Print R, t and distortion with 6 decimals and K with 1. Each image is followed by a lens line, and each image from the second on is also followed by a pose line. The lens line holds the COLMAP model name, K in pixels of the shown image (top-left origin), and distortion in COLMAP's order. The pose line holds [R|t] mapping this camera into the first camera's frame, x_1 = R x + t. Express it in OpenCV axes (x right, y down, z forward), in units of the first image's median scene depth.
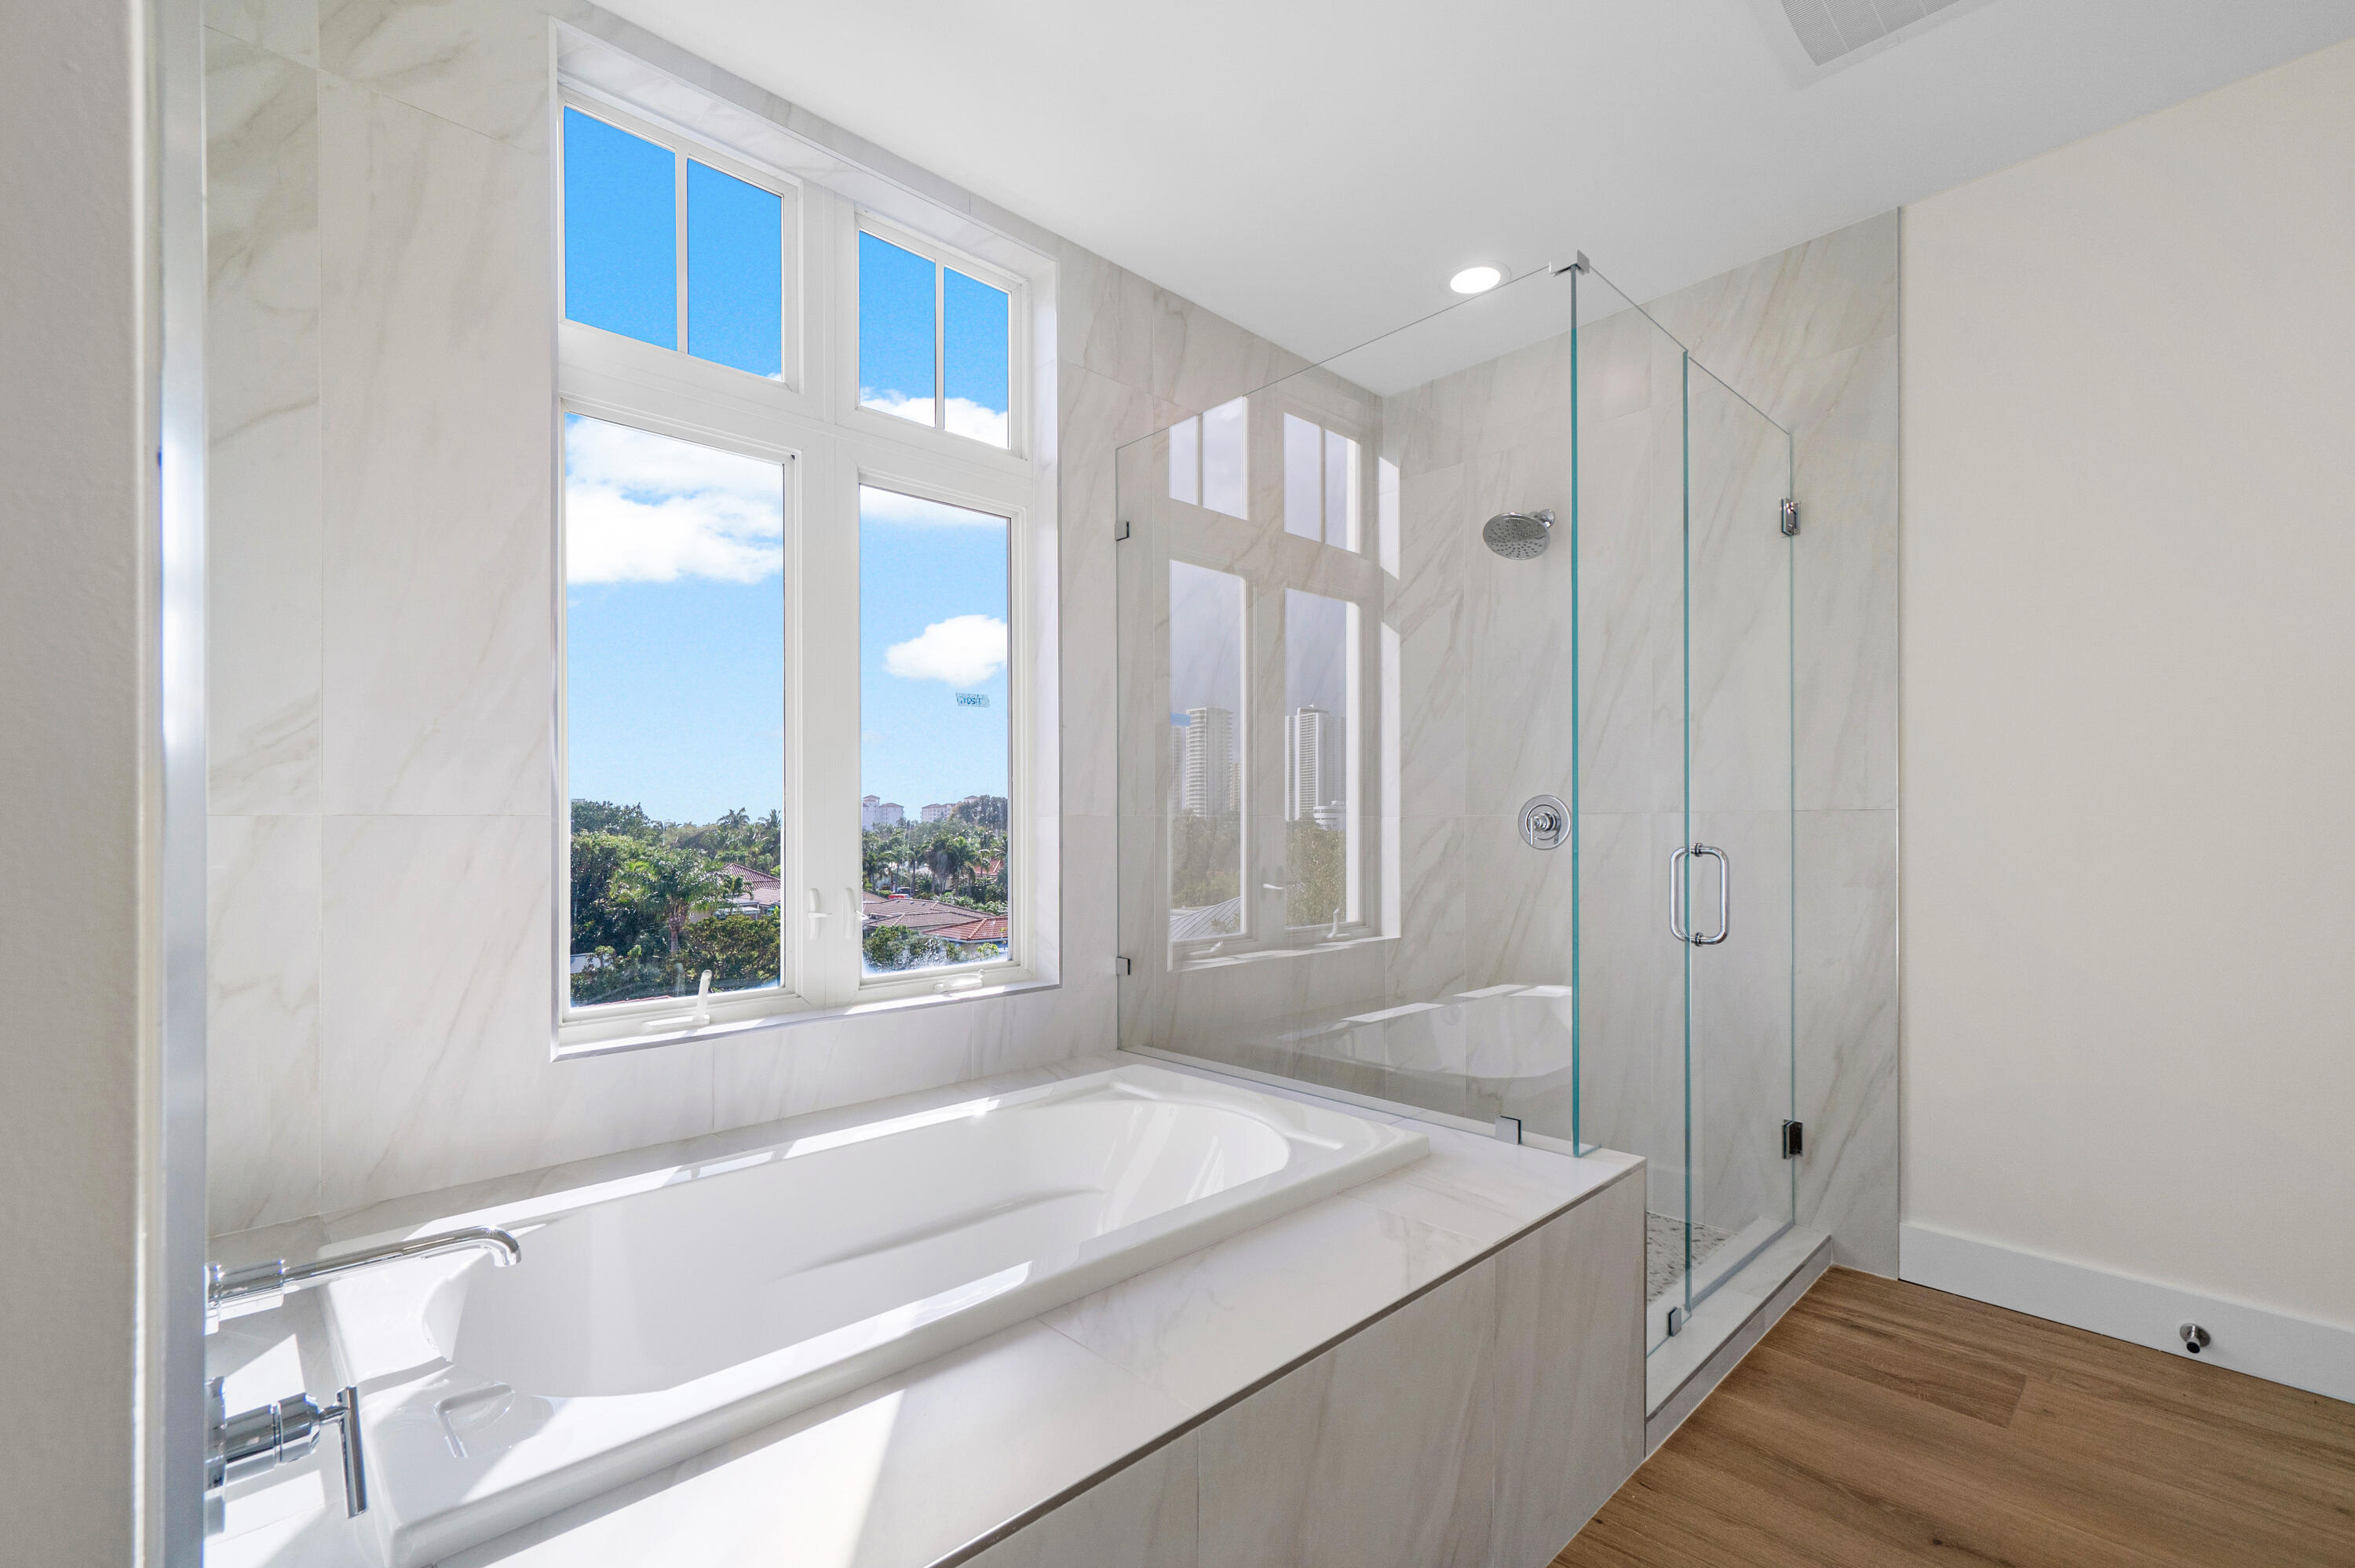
lens RADIAL K [[1029.7, 0, 1168.1], [0, 1029.7, 799.7], [0, 0, 1]] dist [-0.001188, 0.000083]
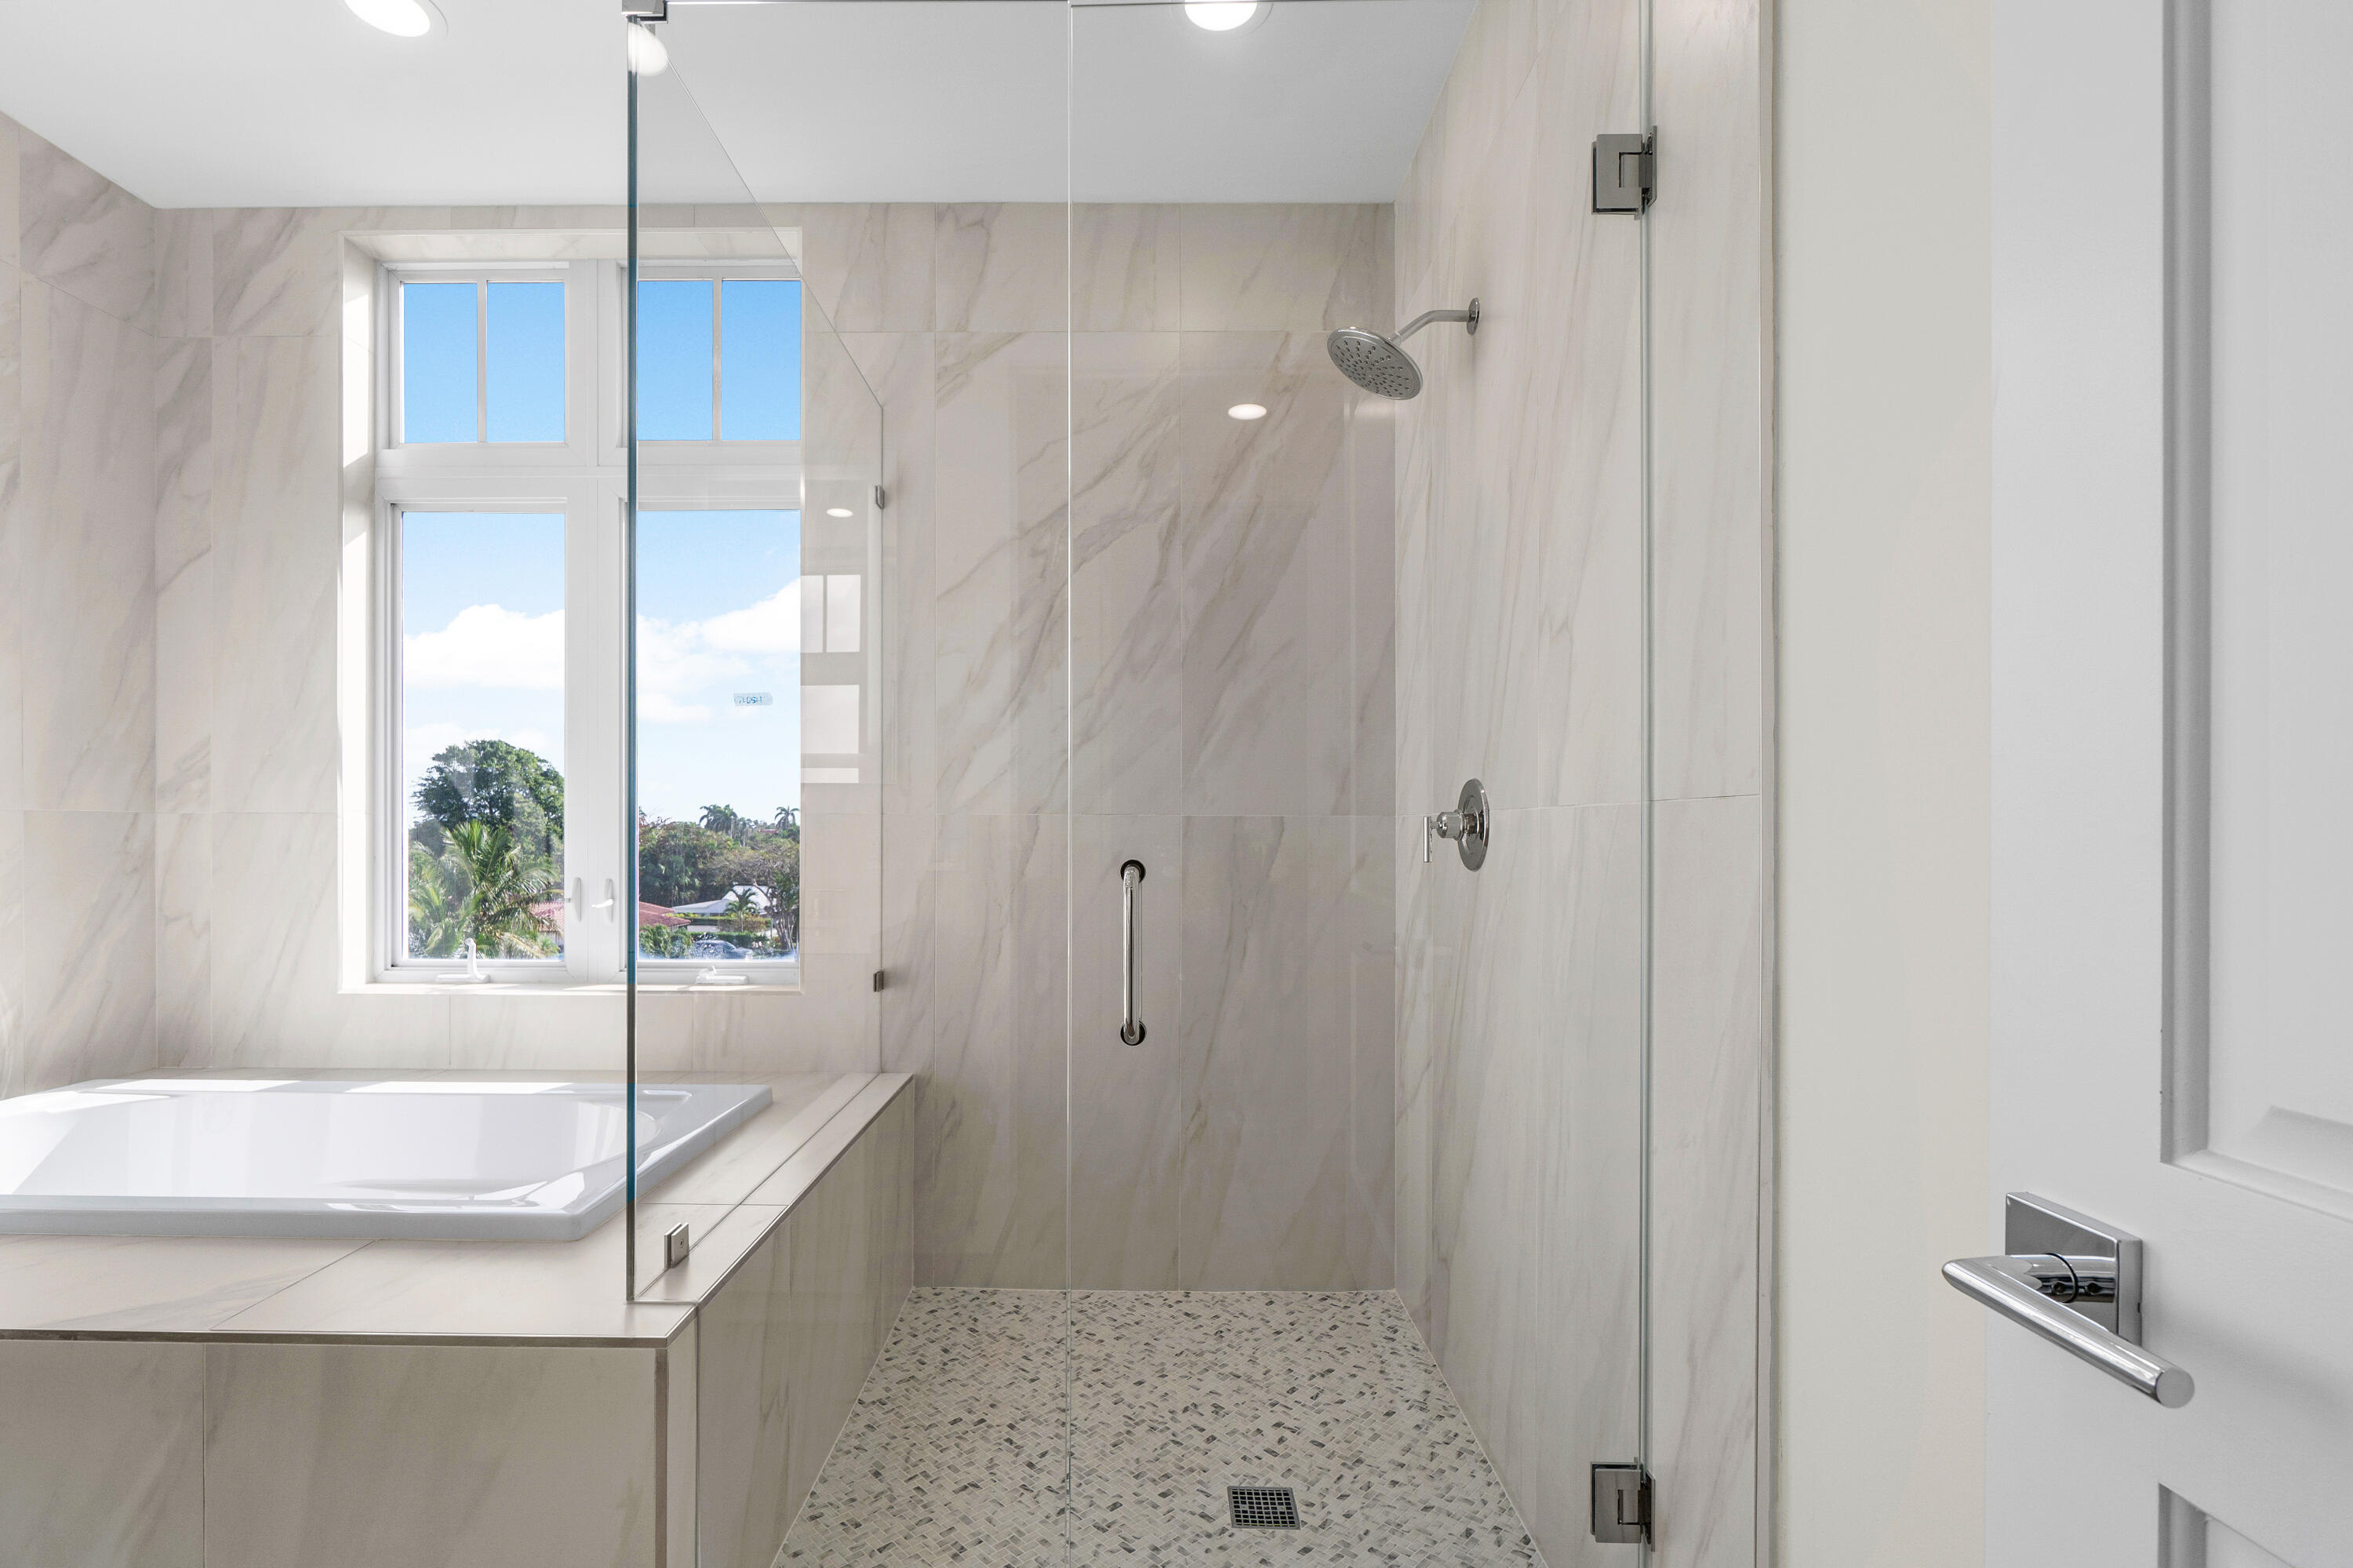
lens RADIAL K [[1029.0, 0, 1172.0], [0, 1029.0, 804.2], [0, 0, 1]] dist [-0.001188, 0.000083]
pose [[0.706922, -0.006865, -0.707258, 0.937285], [0.010892, 0.999940, 0.001181, 0.011057], [0.707208, -0.008538, 0.706954, 0.660691]]
